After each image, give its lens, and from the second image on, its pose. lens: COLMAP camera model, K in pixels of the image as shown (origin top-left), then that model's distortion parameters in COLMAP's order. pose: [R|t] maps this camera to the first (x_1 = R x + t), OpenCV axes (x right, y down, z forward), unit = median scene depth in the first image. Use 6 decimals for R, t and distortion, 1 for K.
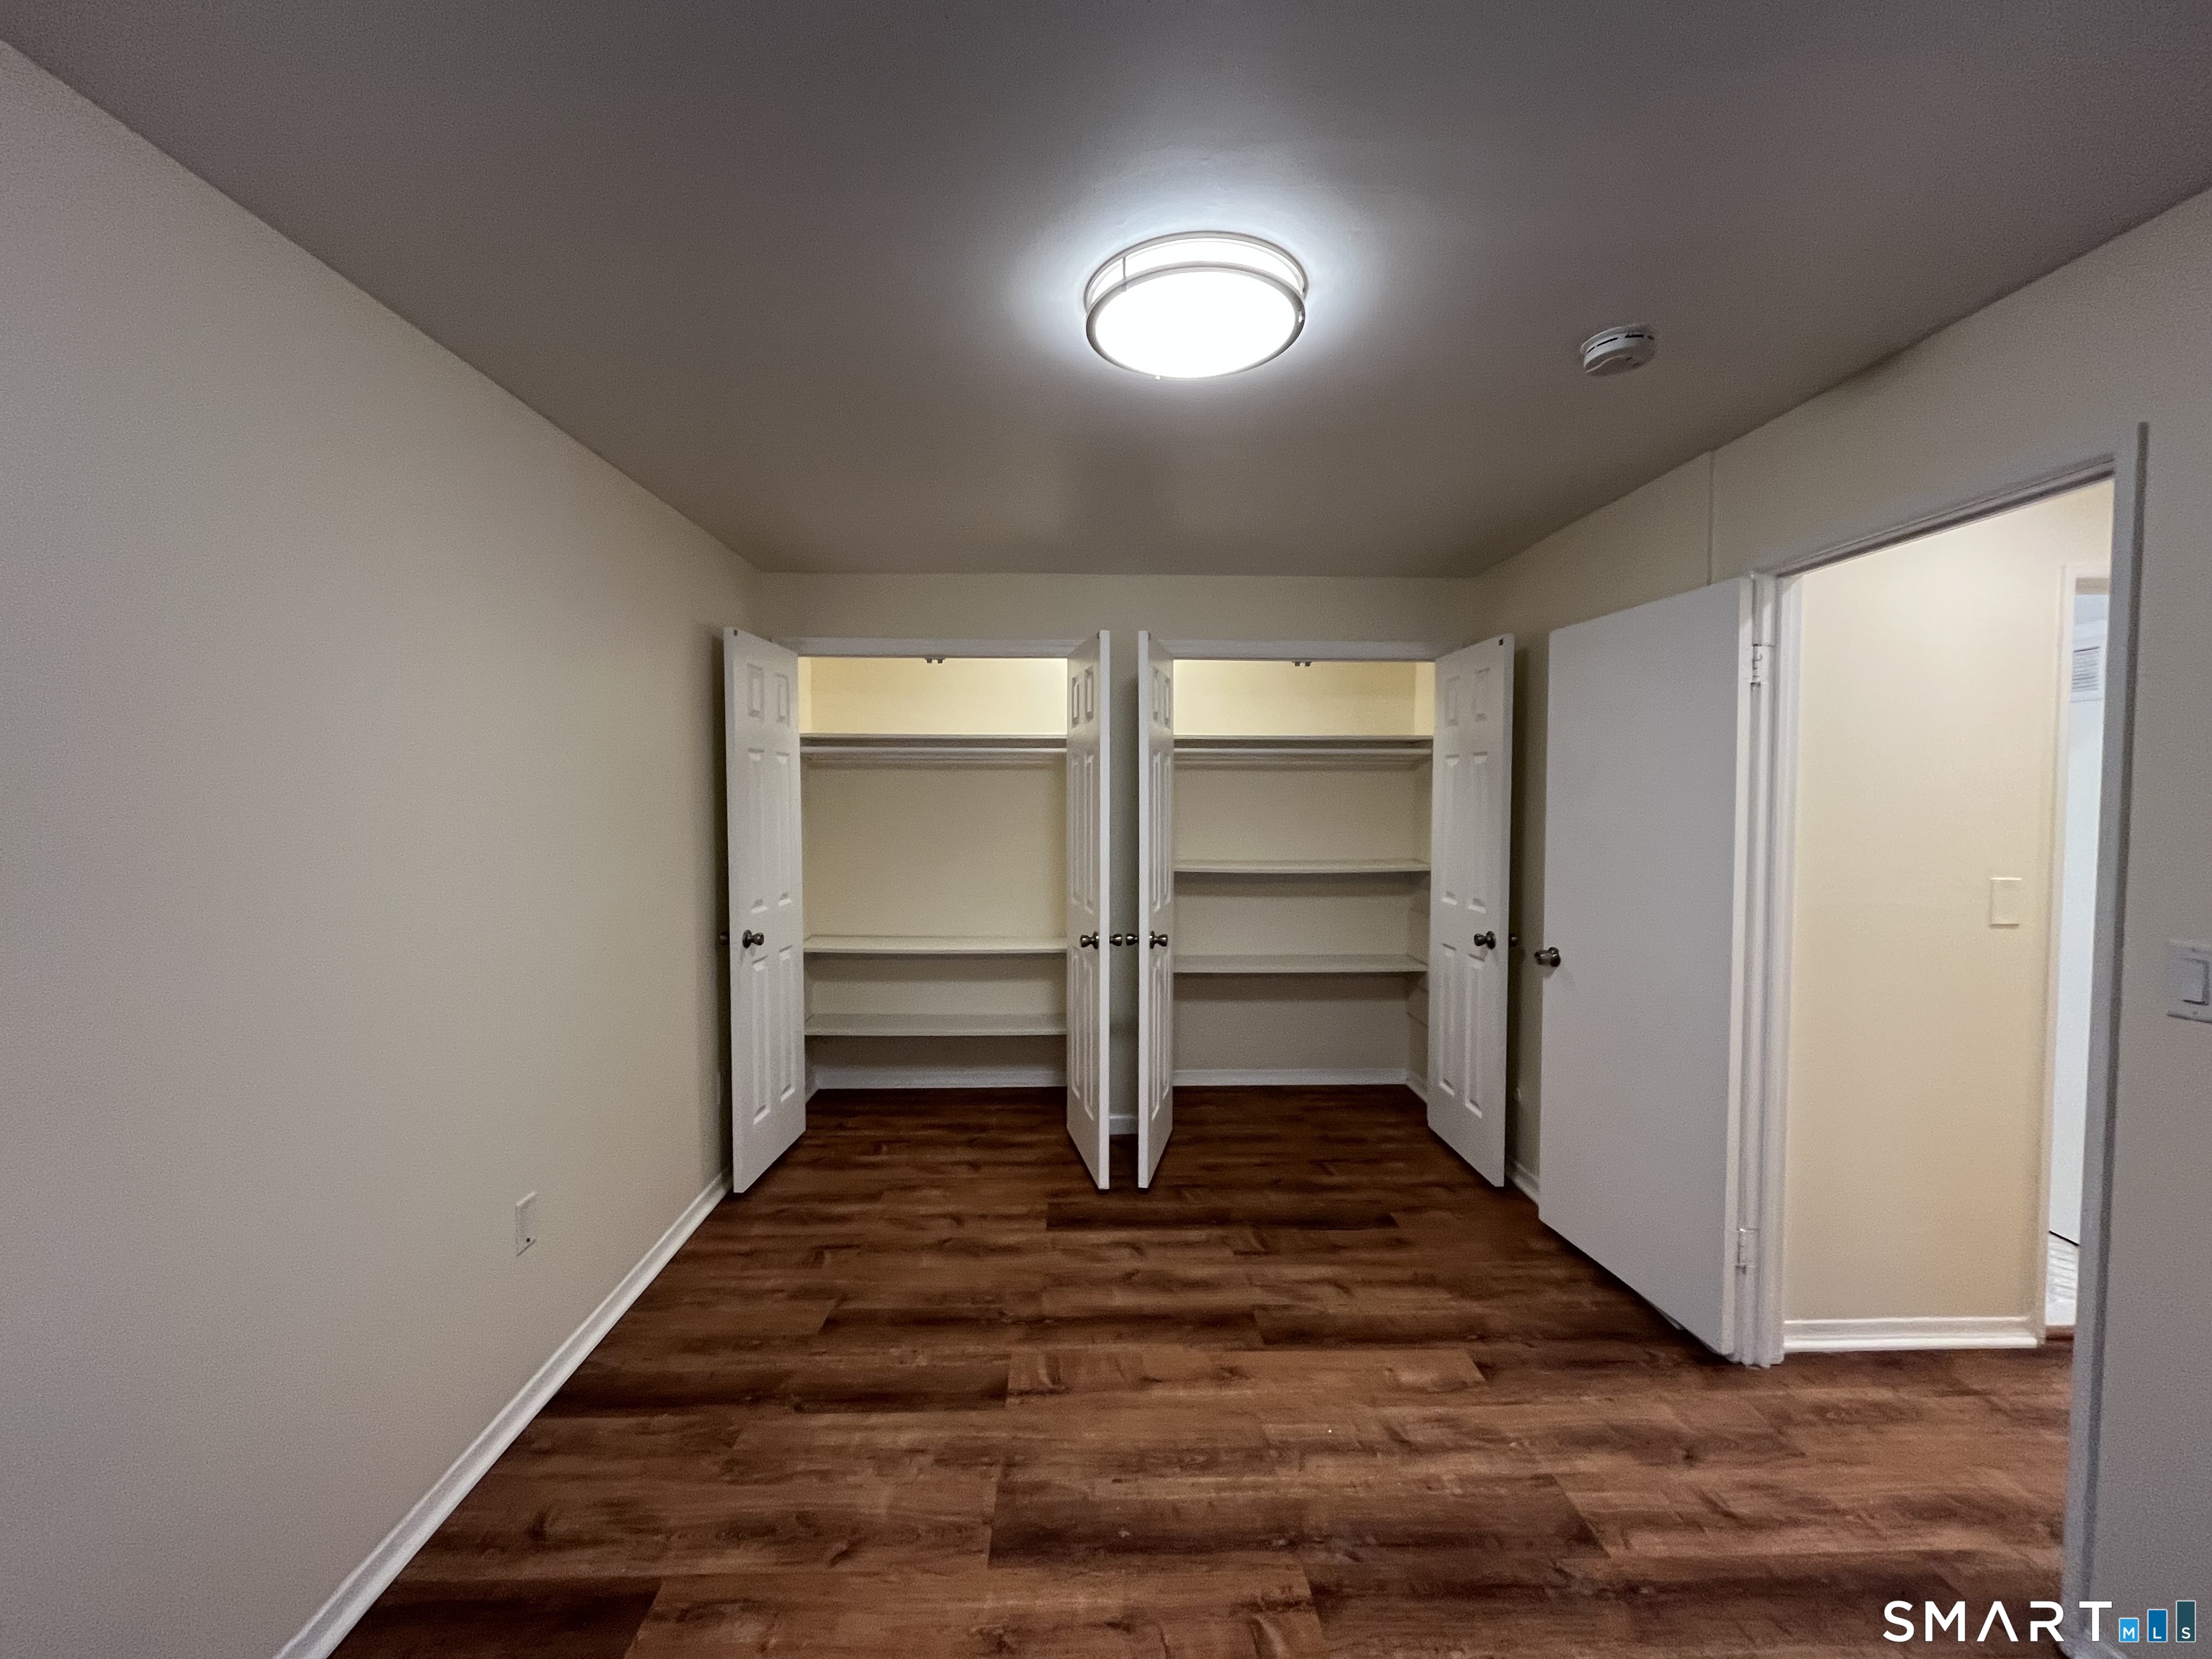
lens RADIAL K [[901.1, 0, 1101.1], [0, 901.1, 830.8], [0, 0, 1]] dist [-0.003767, -0.000156]
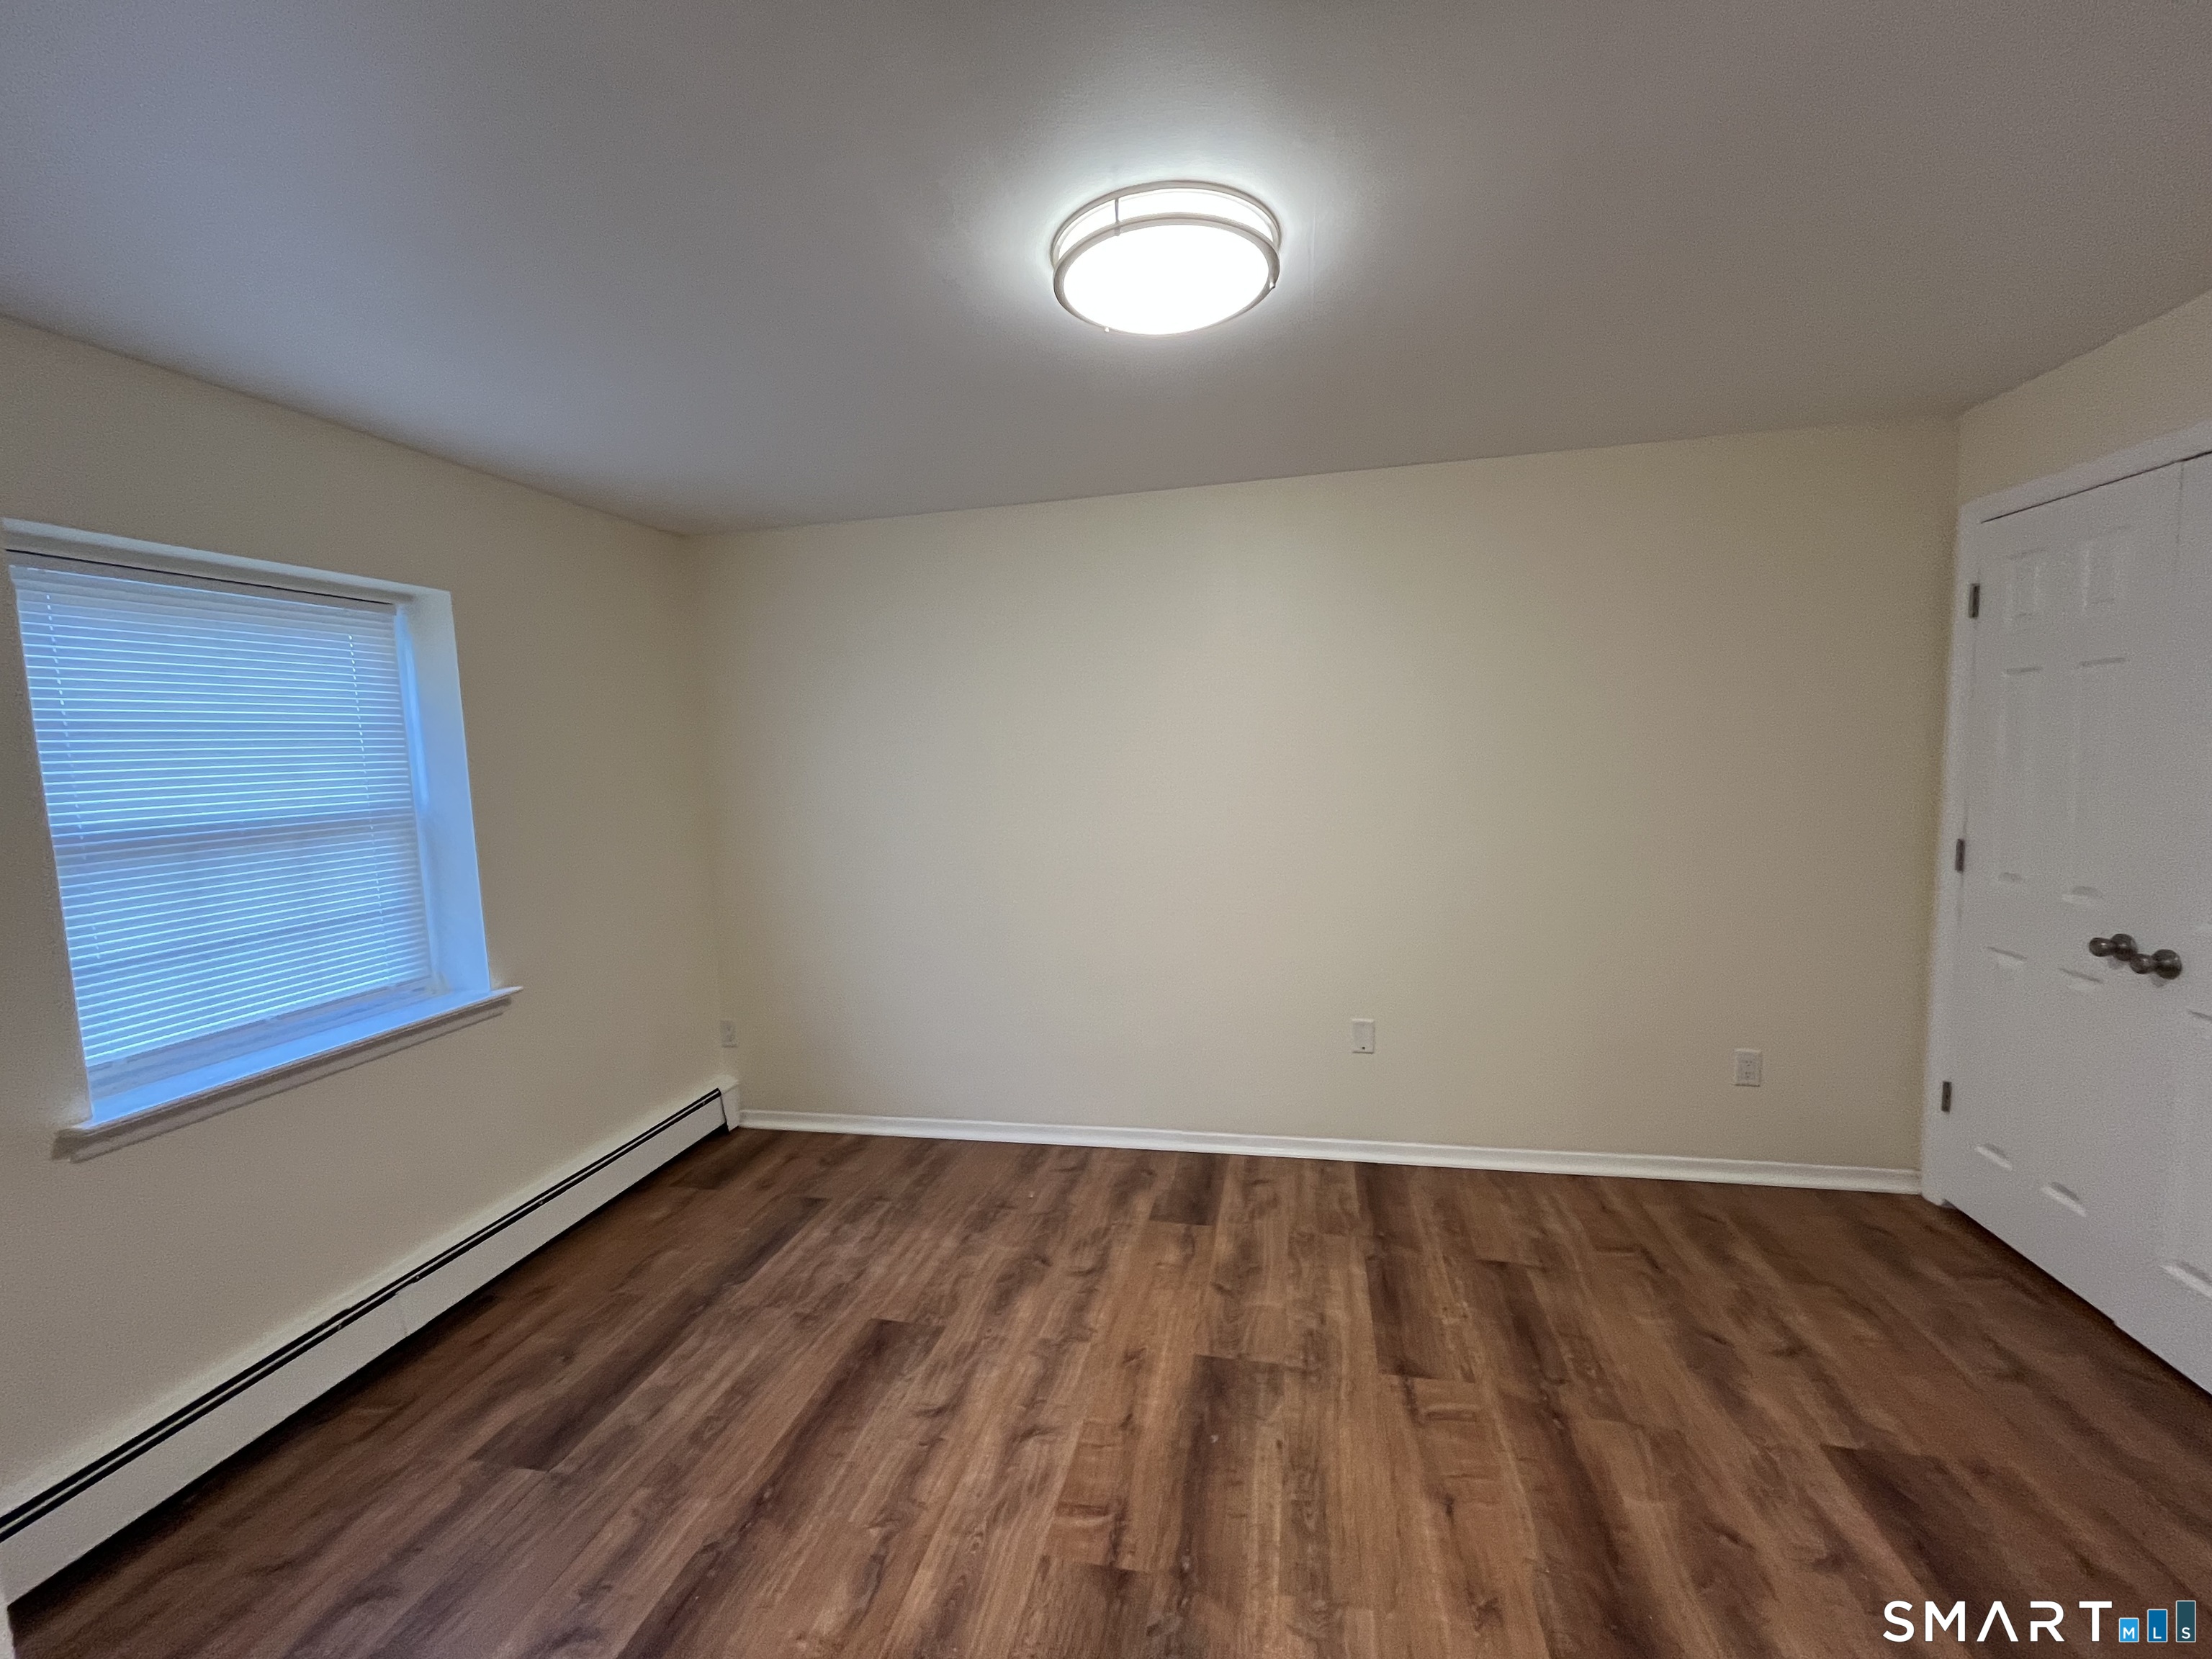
lens RADIAL K [[901.1, 0, 1101.1], [0, 901.1, 830.8], [0, 0, 1]] dist [-0.003767, -0.000156]
pose [[-0.245373, 0.100014, -0.964256, 0.929167], [-0.002125, 0.994606, 0.103702, -0.060674], [0.969426, 0.027494, -0.243837, 0.991458]]
